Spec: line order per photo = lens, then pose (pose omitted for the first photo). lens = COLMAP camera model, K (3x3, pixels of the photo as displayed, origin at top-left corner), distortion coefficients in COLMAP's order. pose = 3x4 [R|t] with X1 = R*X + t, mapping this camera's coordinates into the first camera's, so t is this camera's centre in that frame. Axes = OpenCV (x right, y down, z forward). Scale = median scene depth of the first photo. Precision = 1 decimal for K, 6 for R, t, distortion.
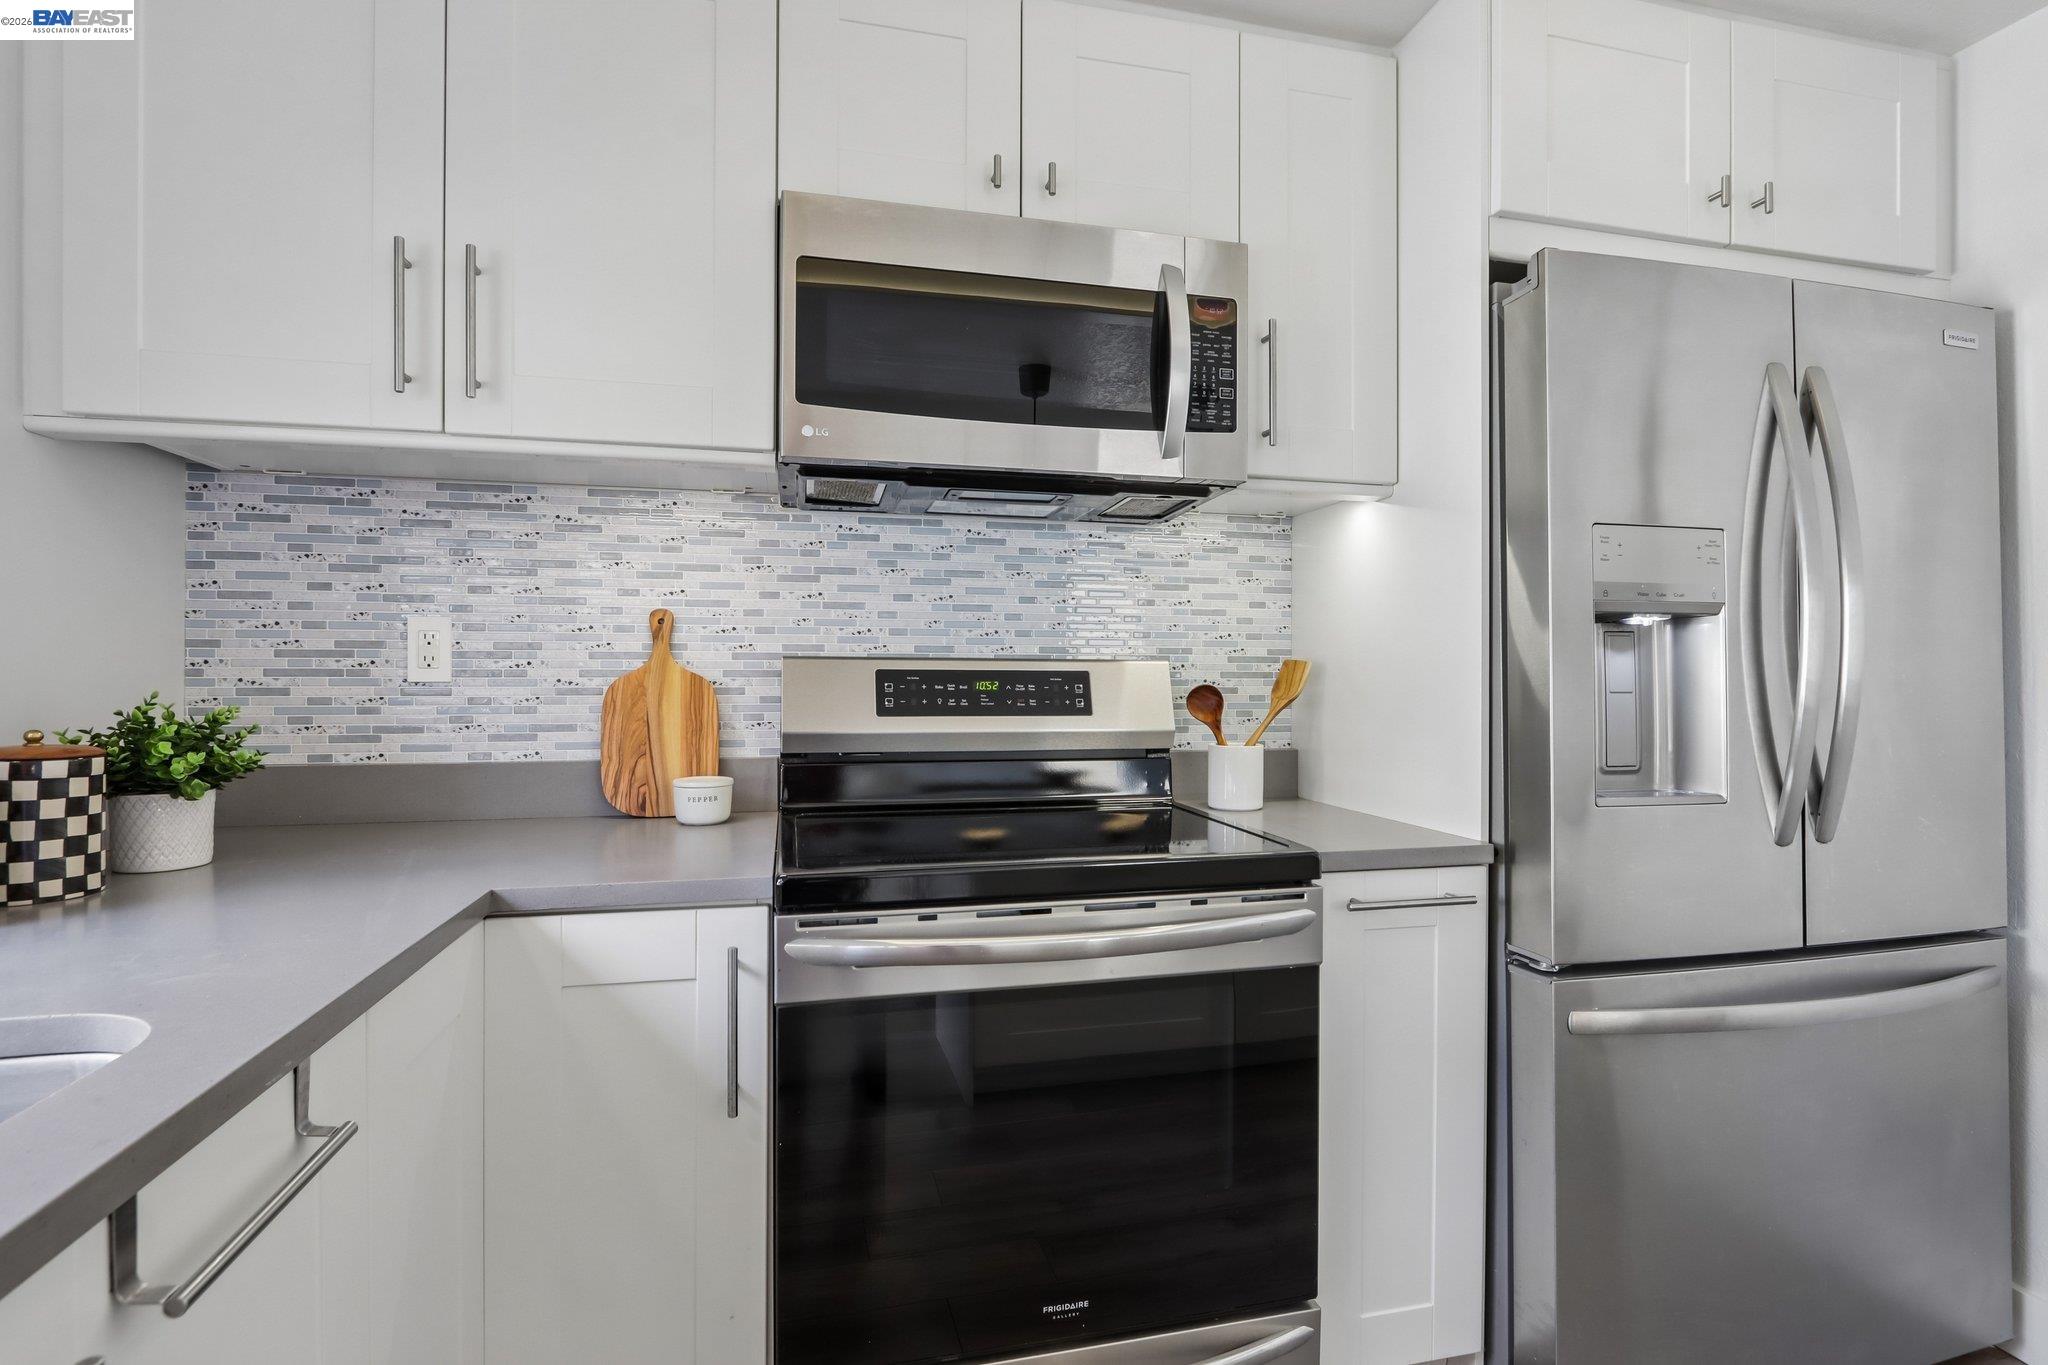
lens RADIAL K [[957.5, 0, 1024.7], [0, 957.5, 673.9], [0, 0, 1]] dist [-0.007080, -0.000679]
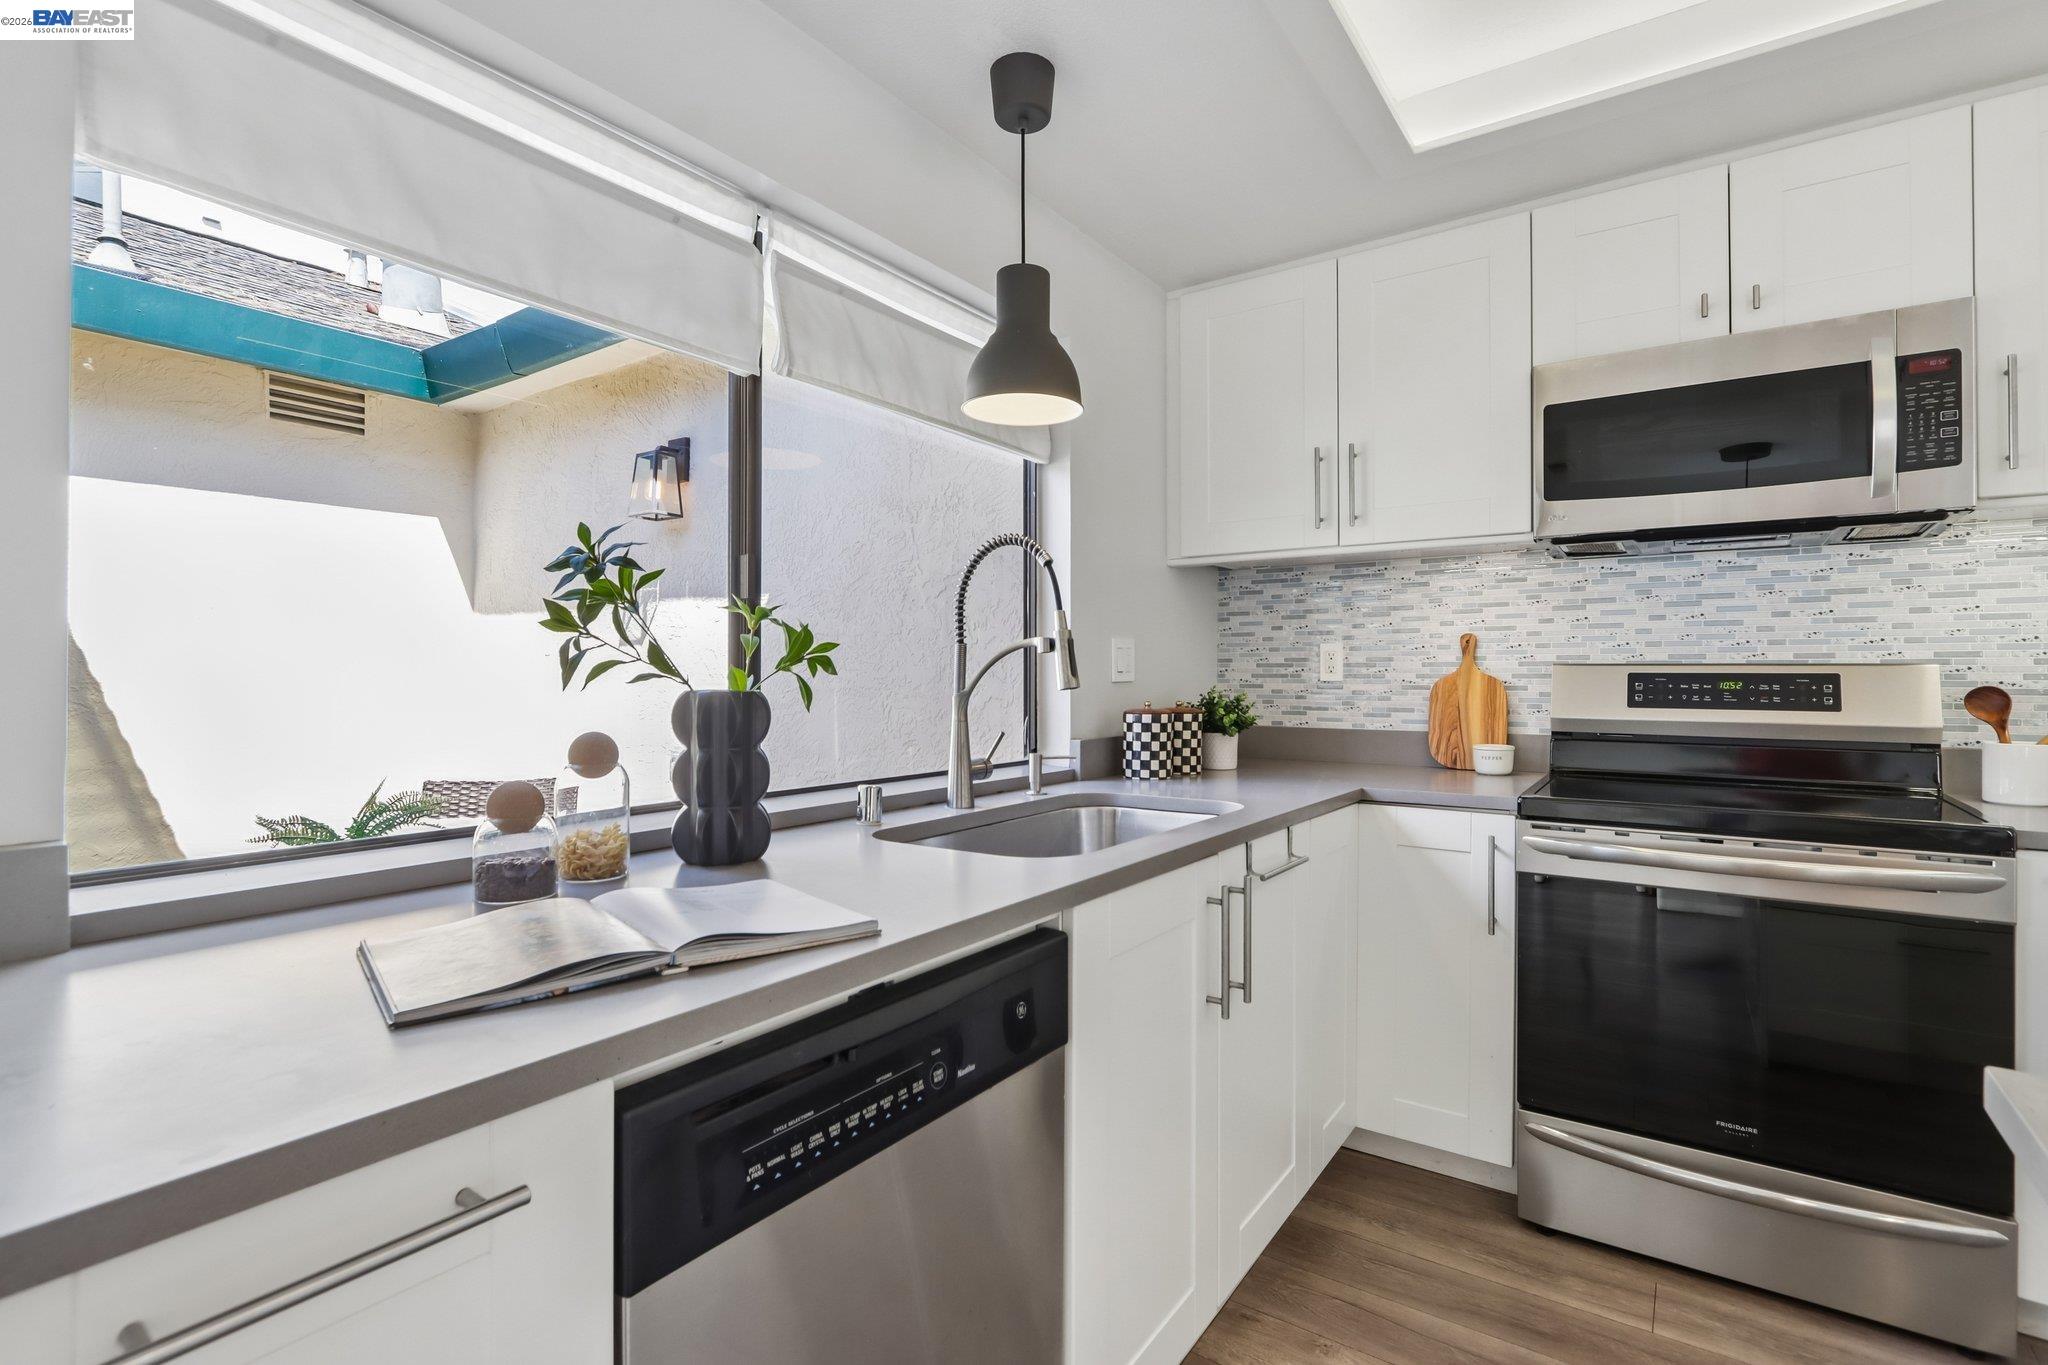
lens RADIAL K [[957.5, 0, 1024.7], [0, 957.5, 673.9], [0, 0, 1]] dist [-0.007080, -0.000679]
pose [[0.651309, -0.002849, -0.758807, 0.320919], [0.000540, 0.999994, -0.003290, 0.000771], [0.758812, 0.001733, 0.651307, -0.535745]]
